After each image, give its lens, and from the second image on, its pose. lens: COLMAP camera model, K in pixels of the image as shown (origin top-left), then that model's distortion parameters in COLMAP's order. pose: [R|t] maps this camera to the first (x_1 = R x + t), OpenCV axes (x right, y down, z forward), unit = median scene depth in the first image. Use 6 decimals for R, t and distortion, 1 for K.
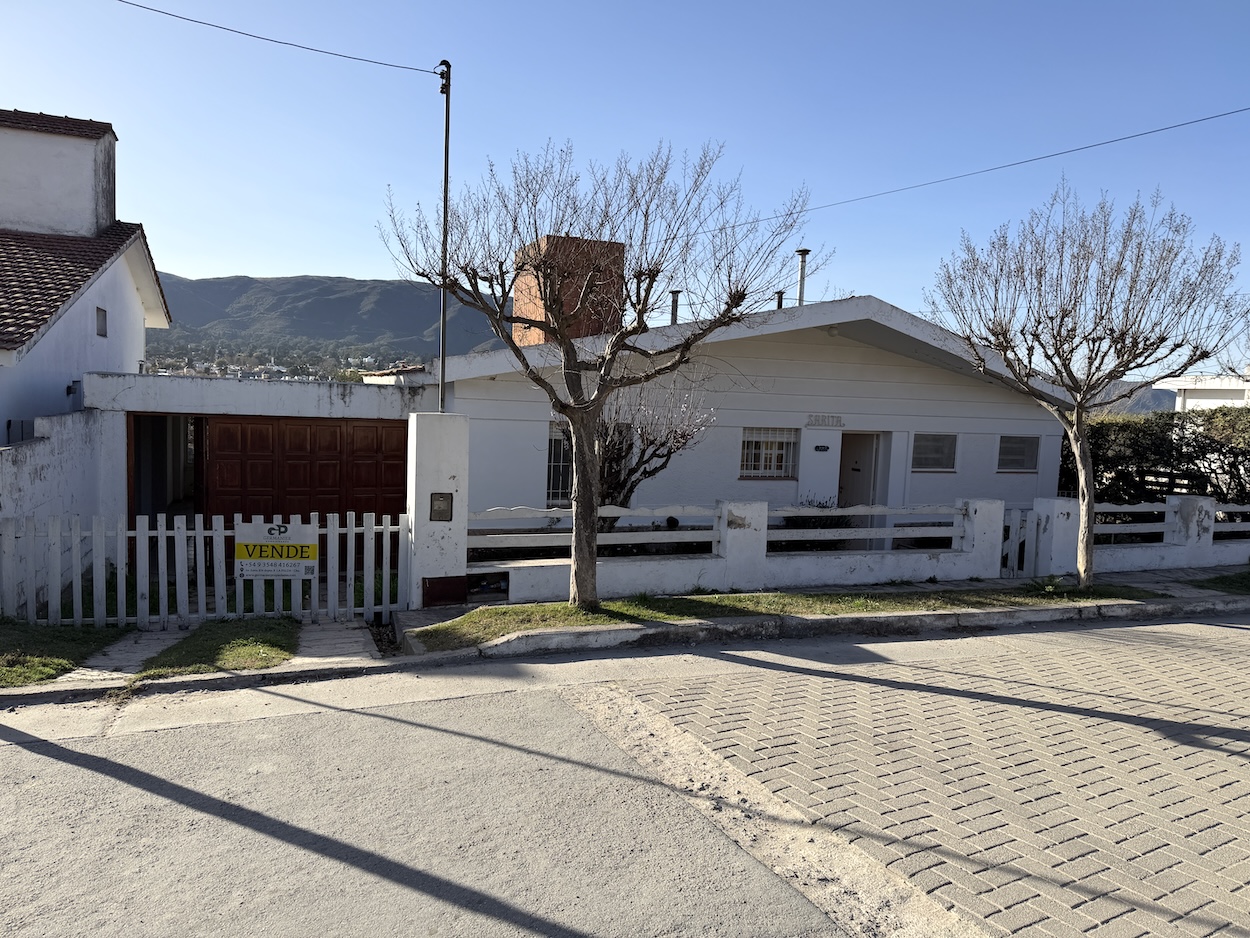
lens RADIAL K [[875.3, 0, 632.1], [0, 875.3, 466.3], [0, 0, 1]] dist [0.088134, -0.113093]
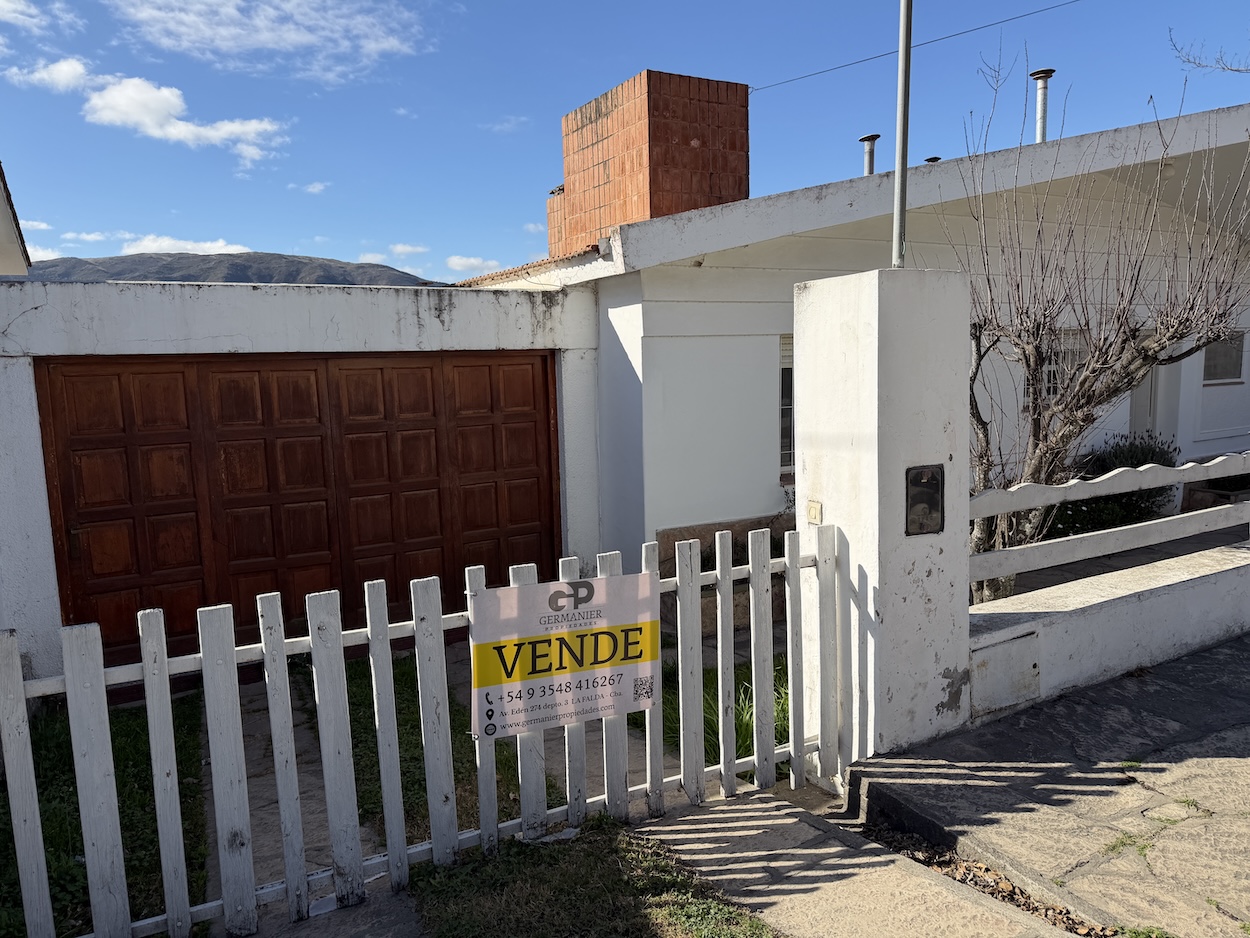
lens RADIAL K [[864.0, 0, 633.5], [0, 864.0, 468.7], [0, 0, 1]] dist [0.184912, -0.275524]
pose [[0.987131, -0.083788, 0.136209, -0.334709], [0.077270, 0.995629, 0.052464, -0.000223], [-0.140009, -0.041264, 0.989290, 0.501020]]
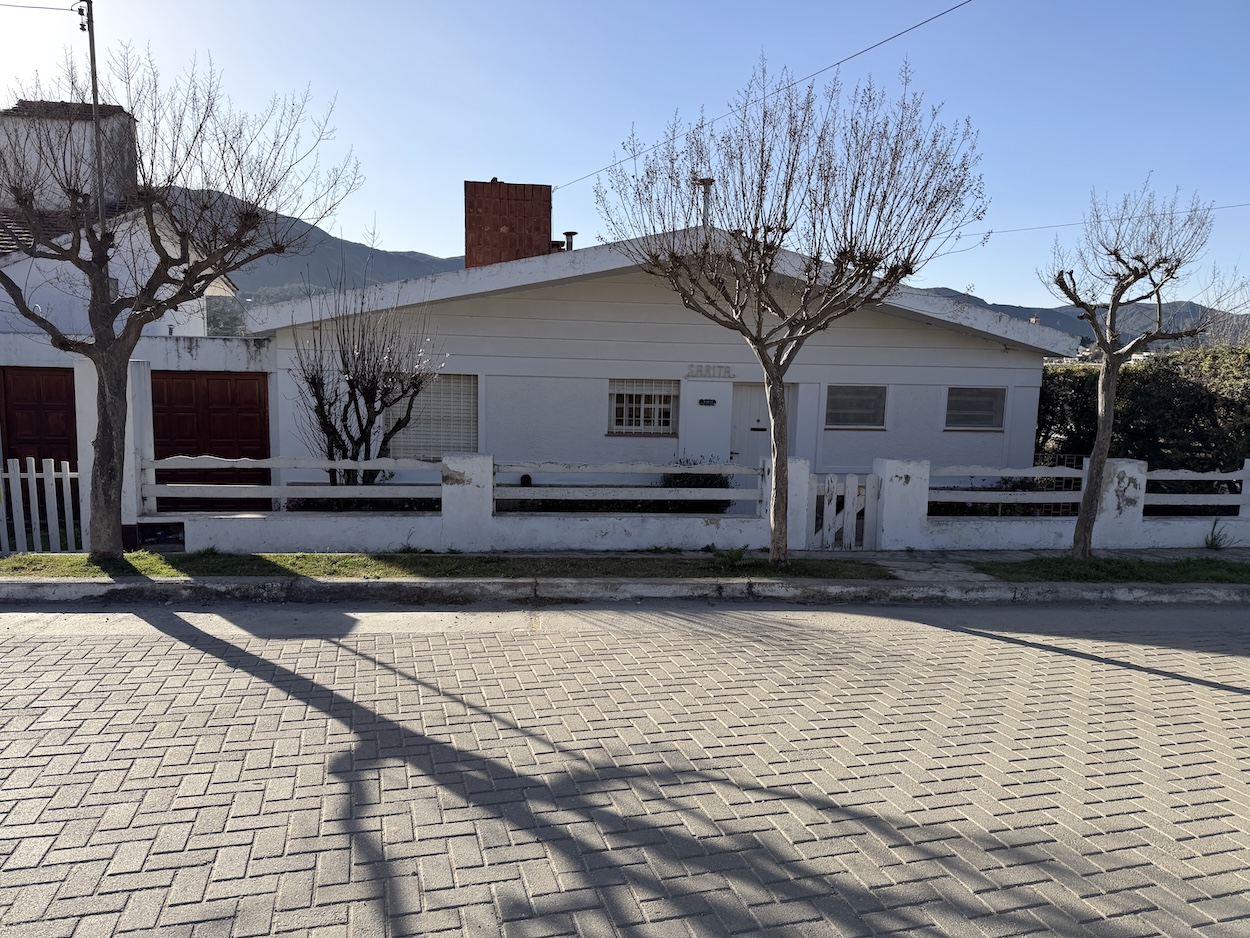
lens RADIAL K [[869.5, 0, 625.0], [0, 869.5, 469.0], [0, 0, 1]] dist [0.118211, -0.166544]
pose [[0.967453, 0.016889, -0.252486, 0.484298], [-0.006331, 0.999074, 0.042567, 0.013942], [0.252971, -0.039583, 0.966664, 0.152535]]
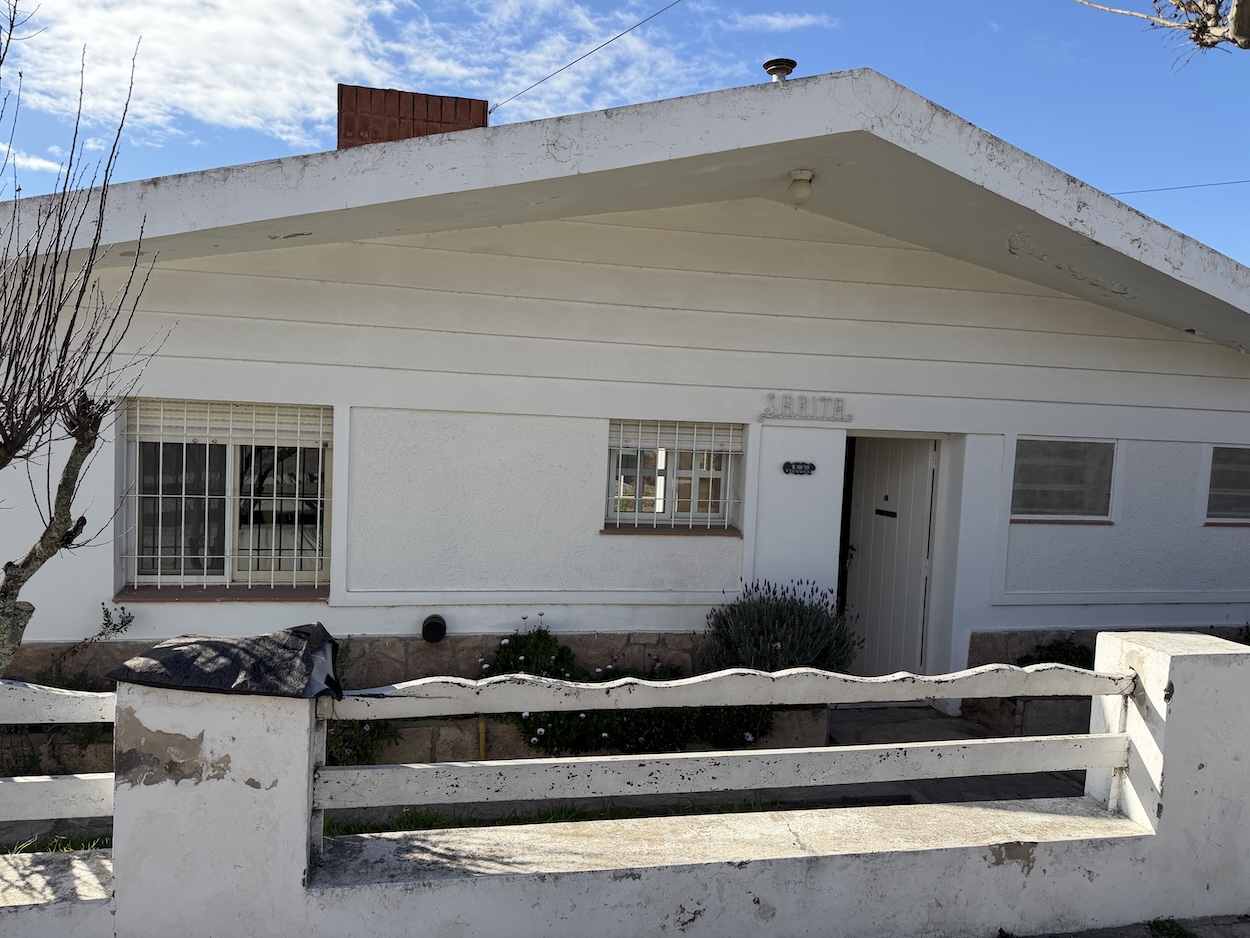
lens RADIAL K [[869.5, 0, 625.0], [0, 869.5, 469.0], [0, 0, 1]] dist [0.118211, -0.166544]
pose [[0.987308, 0.013805, -0.158215, 0.267169], [-0.016643, 0.999723, -0.016627, -0.014421], [0.157941, 0.019049, 0.987265, 0.714945]]
